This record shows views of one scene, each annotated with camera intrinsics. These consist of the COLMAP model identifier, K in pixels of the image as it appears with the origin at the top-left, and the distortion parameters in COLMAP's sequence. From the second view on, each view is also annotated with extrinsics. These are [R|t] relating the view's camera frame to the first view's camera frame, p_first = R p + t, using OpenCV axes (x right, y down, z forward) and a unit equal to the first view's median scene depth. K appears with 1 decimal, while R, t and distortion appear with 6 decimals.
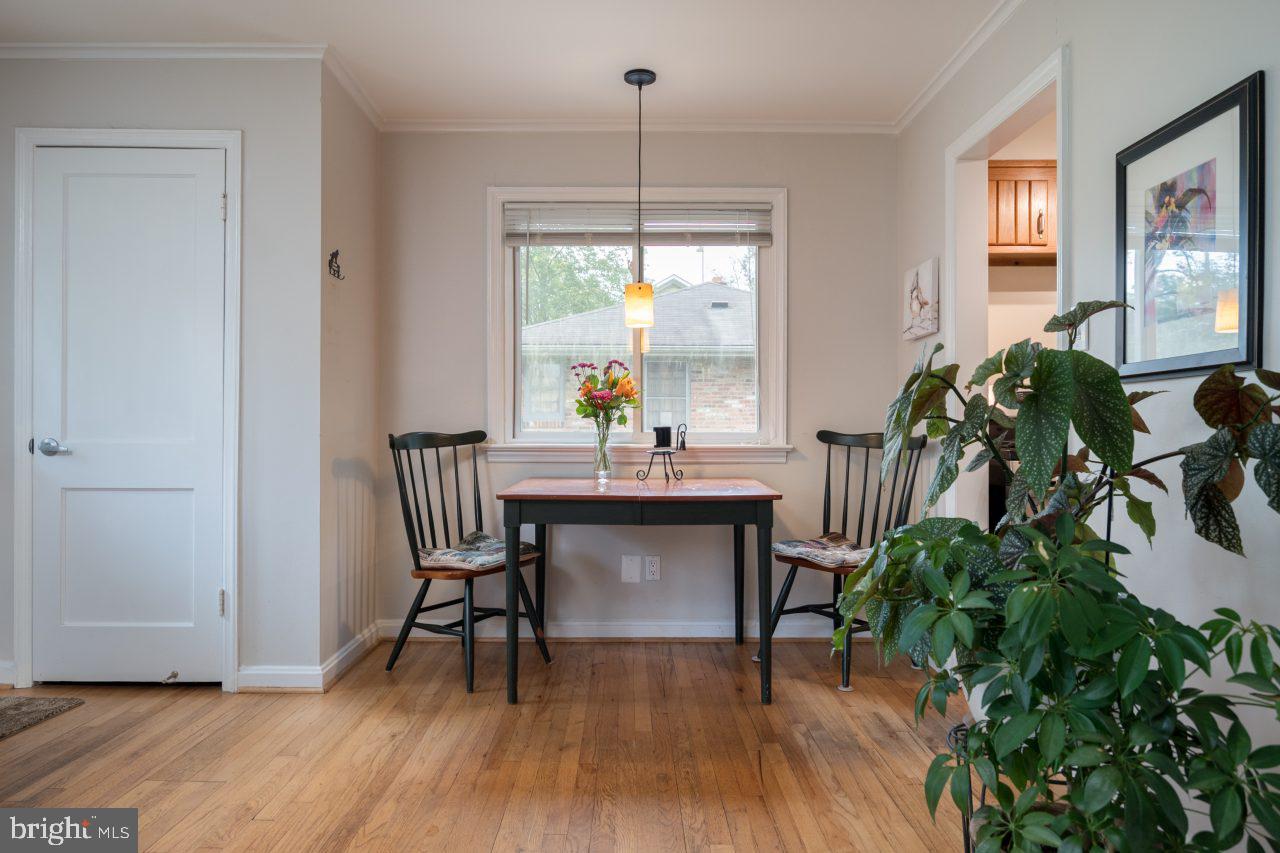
lens RADIAL K [[832.8, 0, 636.2], [0, 832.8, 431.6], [0, 0, 1]] dist [0.001900, 0.000149]
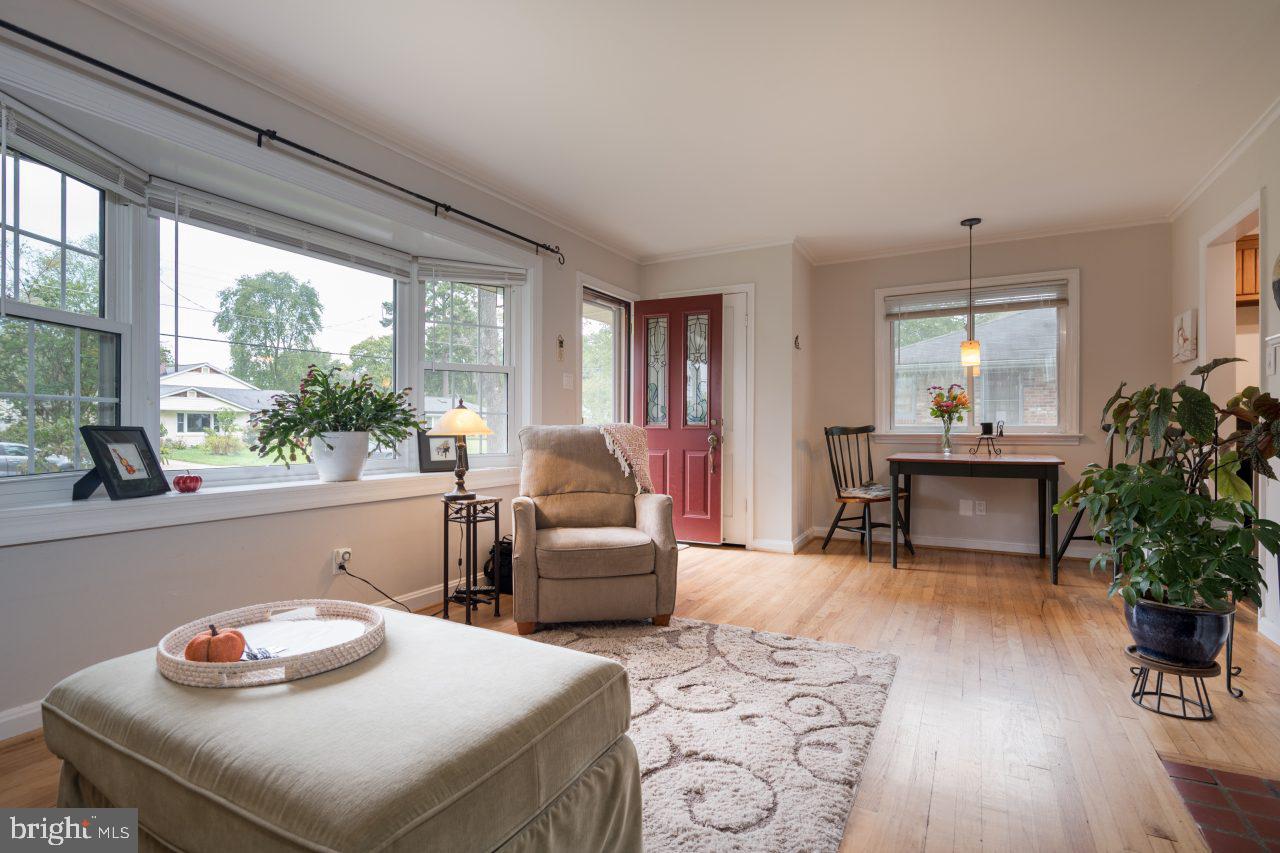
lens RADIAL K [[609.9, 0, 640.9], [0, 609.9, 432.2], [0, 0, 1]] dist [-0.001327, -0.000308]
pose [[0.875638, 0.000540, -0.482968, 0.014508], [0.003373, 0.999968, 0.007234, 0.002167], [0.482956, -0.007963, 0.875608, -0.416644]]
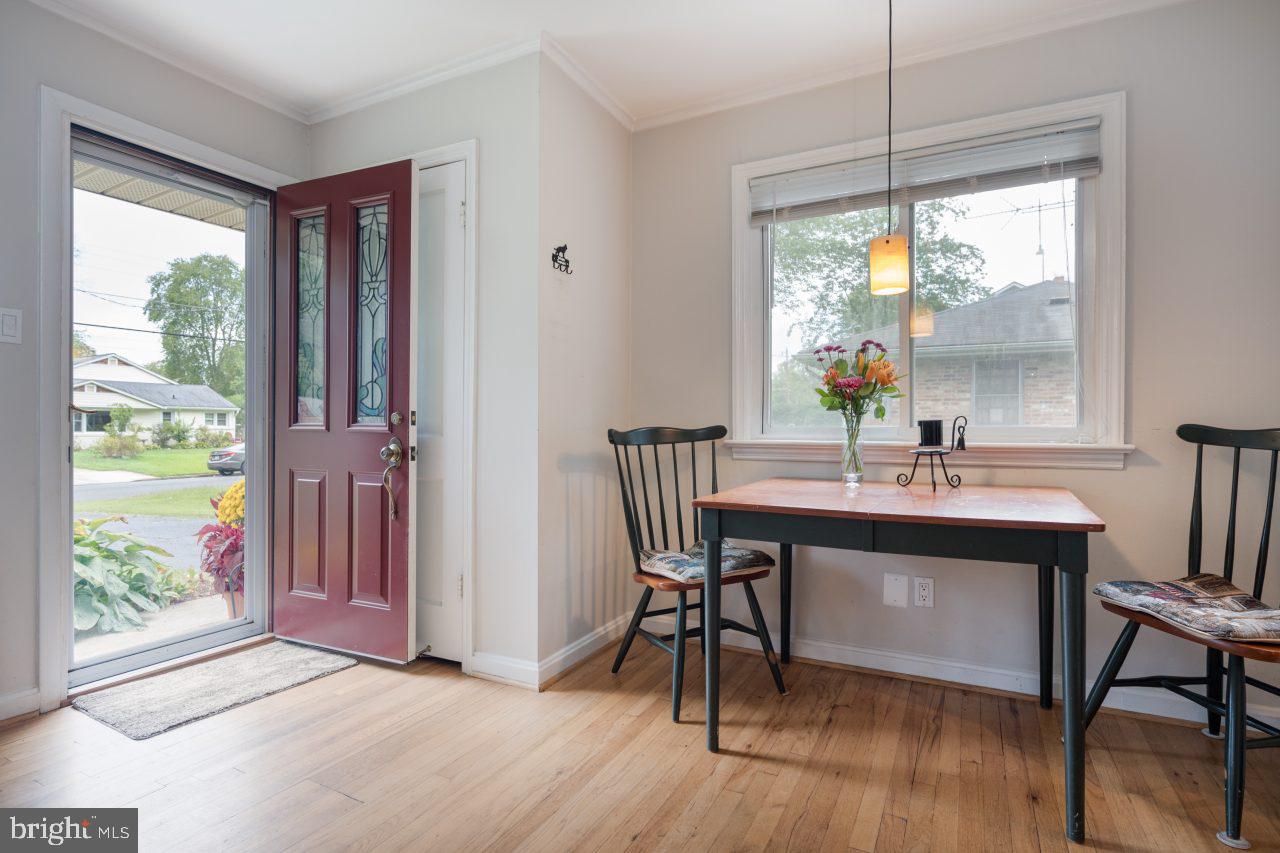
lens RADIAL K [[653.7, 0, 633.9], [0, 653.7, 430.9], [0, 0, 1]] dist [-0.001887, 0.000066]
pose [[0.884084, 0.001660, -0.467324, 0.072838], [0.000378, 0.999991, 0.004267, 0.001729], [0.467327, -0.003949, 0.884076, 0.315920]]
